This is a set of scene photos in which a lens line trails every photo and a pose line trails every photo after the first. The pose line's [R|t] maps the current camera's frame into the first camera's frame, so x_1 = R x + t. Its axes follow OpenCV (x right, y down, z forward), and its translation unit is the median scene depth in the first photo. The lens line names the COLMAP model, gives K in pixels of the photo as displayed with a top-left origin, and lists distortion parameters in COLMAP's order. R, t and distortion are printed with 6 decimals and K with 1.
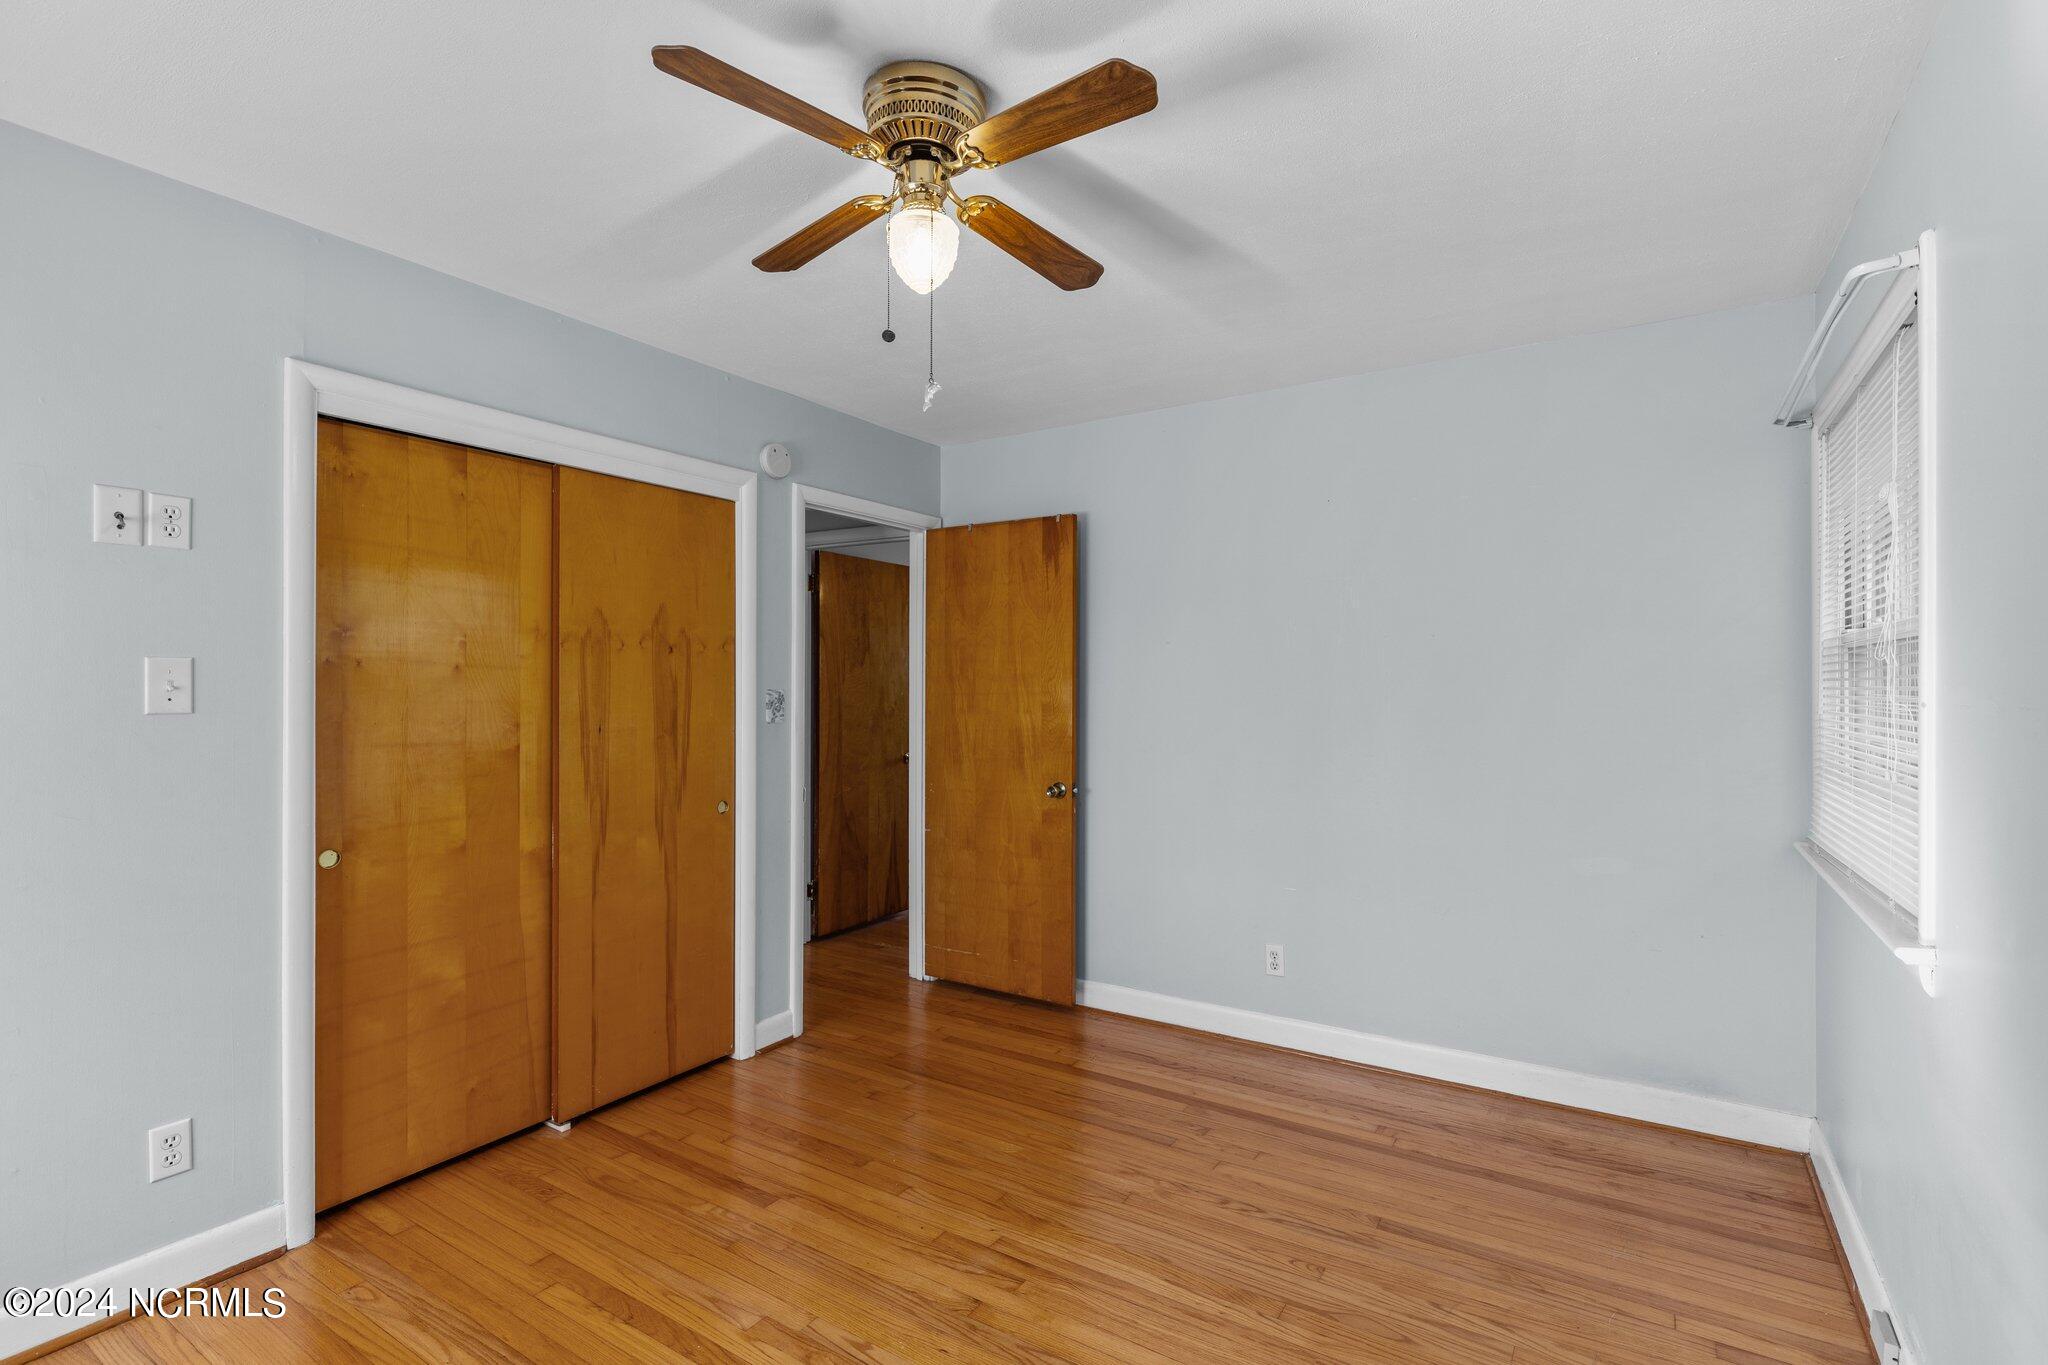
lens RADIAL K [[956.8, 0, 1029.2], [0, 956.8, 687.7], [0, 0, 1]] dist [-0.001045, -0.000086]
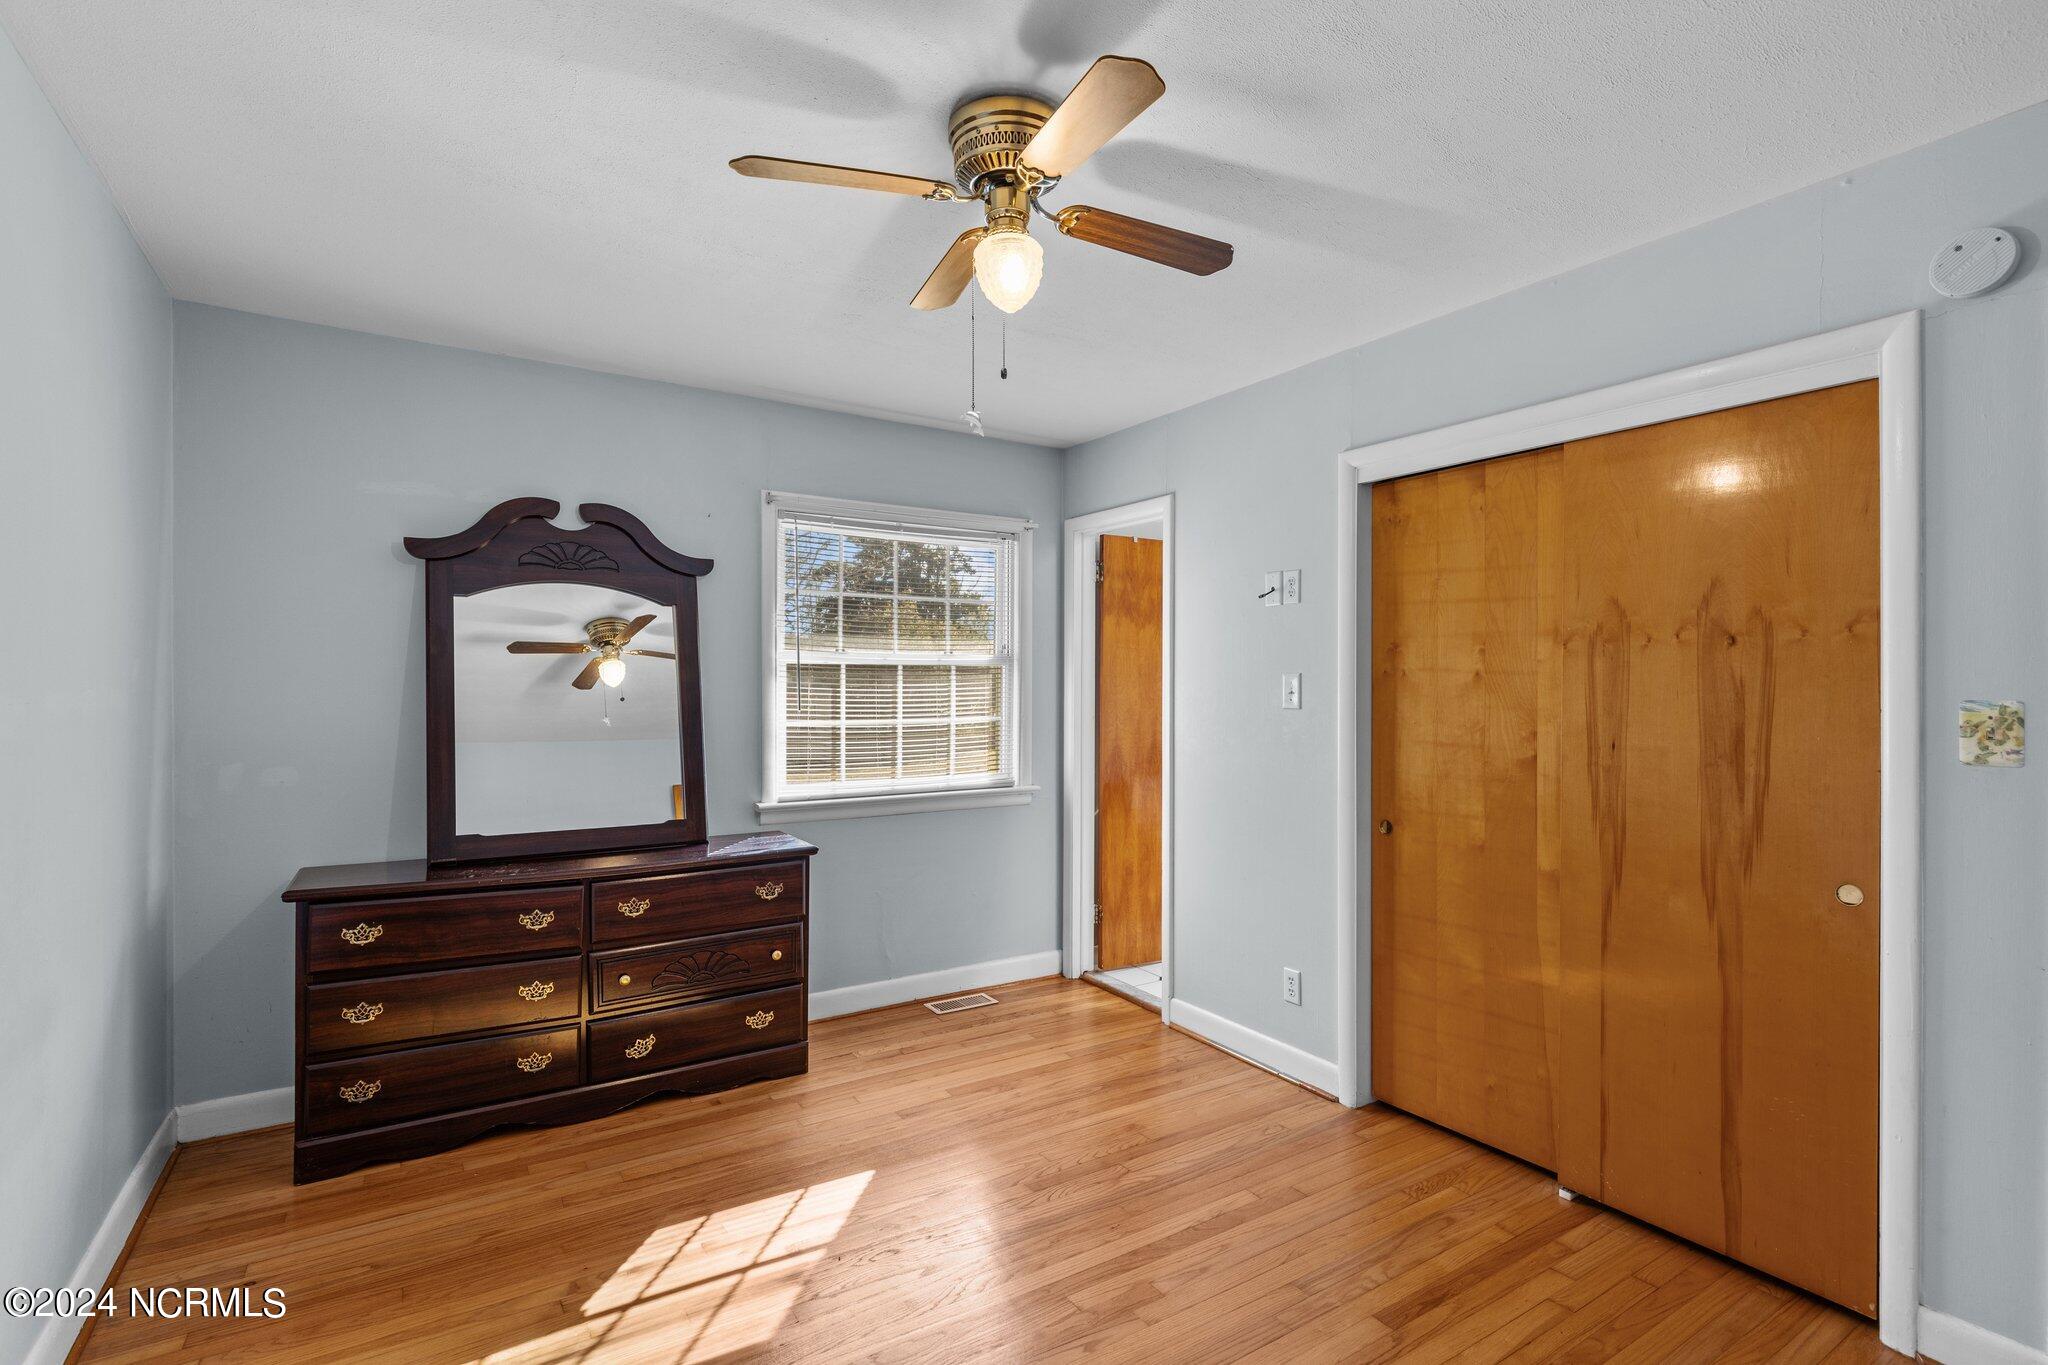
lens RADIAL K [[956.8, 0, 1029.2], [0, 956.8, 687.7], [0, 0, 1]] dist [-0.001045, -0.000086]
pose [[-0.417683, -0.003954, -0.908584, 0.530990], [-0.005787, 0.999982, -0.001692, -0.001622], [0.908574, 0.004551, -0.417699, 0.936686]]
